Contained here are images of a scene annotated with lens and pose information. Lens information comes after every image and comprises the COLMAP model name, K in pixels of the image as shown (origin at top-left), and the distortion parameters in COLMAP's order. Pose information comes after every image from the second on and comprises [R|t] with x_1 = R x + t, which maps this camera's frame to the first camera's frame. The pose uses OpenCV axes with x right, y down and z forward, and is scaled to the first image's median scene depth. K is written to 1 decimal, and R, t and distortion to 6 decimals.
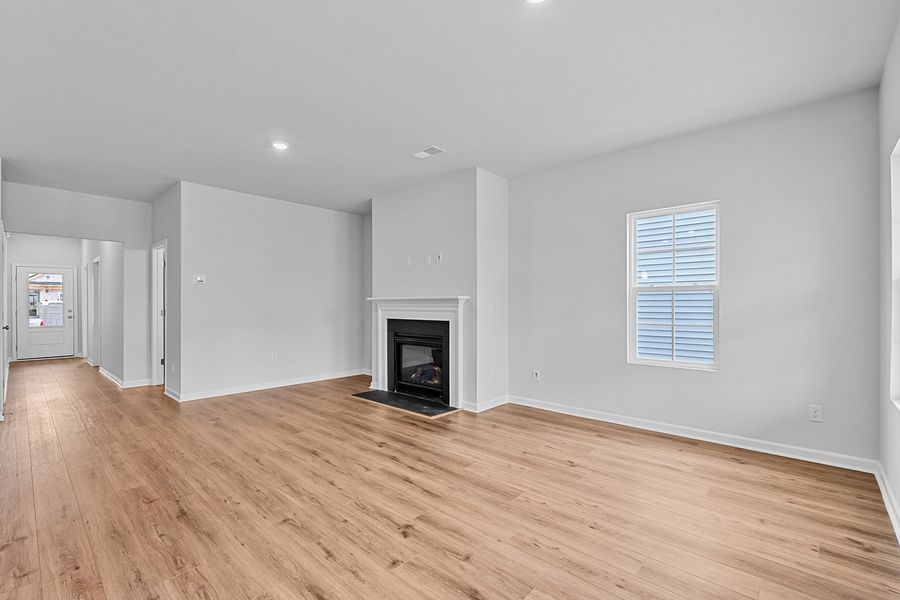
lens RADIAL K [[404.8, 0, 454.9], [0, 404.8, 299.0], [0, 0, 1]] dist [0.000605, -0.000028]
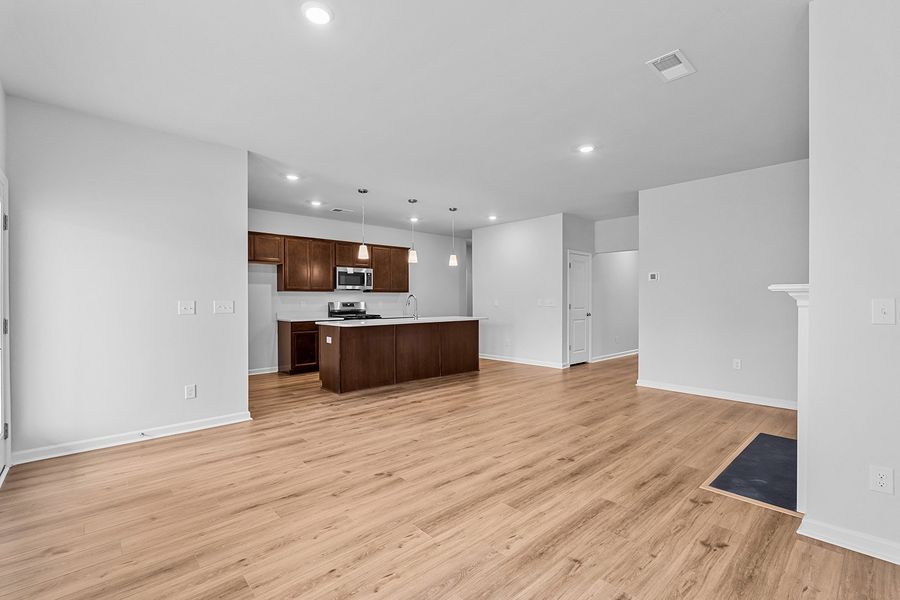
lens RADIAL K [[404.8, 0, 454.9], [0, 404.8, 299.0], [0, 0, 1]] dist [0.000605, -0.000028]
pose [[-0.095207, -0.001812, -0.995456, 0.761096], [0.015435, 0.999875, -0.003296, 0.007707], [0.995338, -0.015679, -0.095168, 0.890576]]
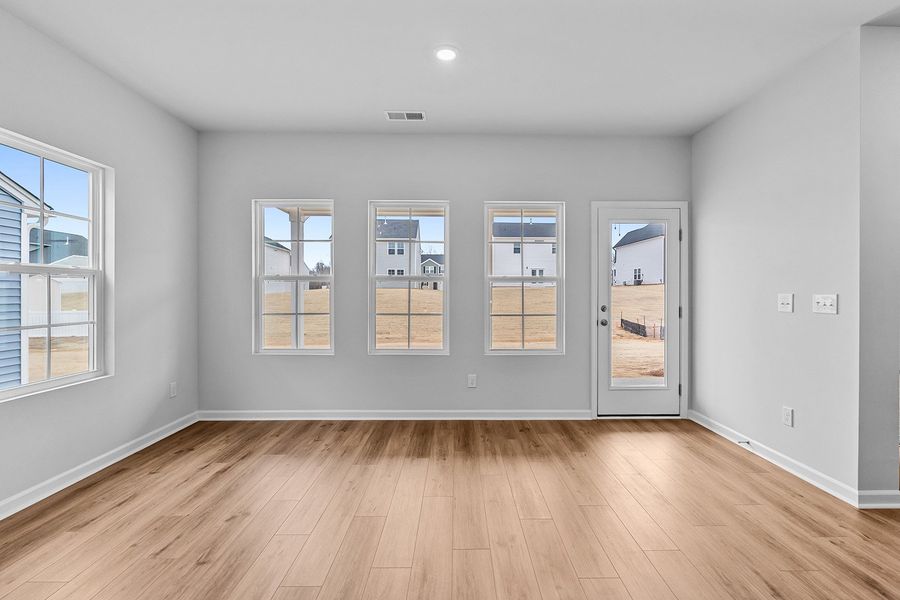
lens RADIAL K [[404.8, 0, 454.9], [0, 404.8, 299.0], [0, 0, 1]] dist [0.000605, -0.000028]
pose [[-0.669375, -0.009588, 0.742863, -0.470596], [-0.008516, 0.999950, 0.005233, 0.010190], [-0.742876, -0.002824, -0.669423, 1.117274]]
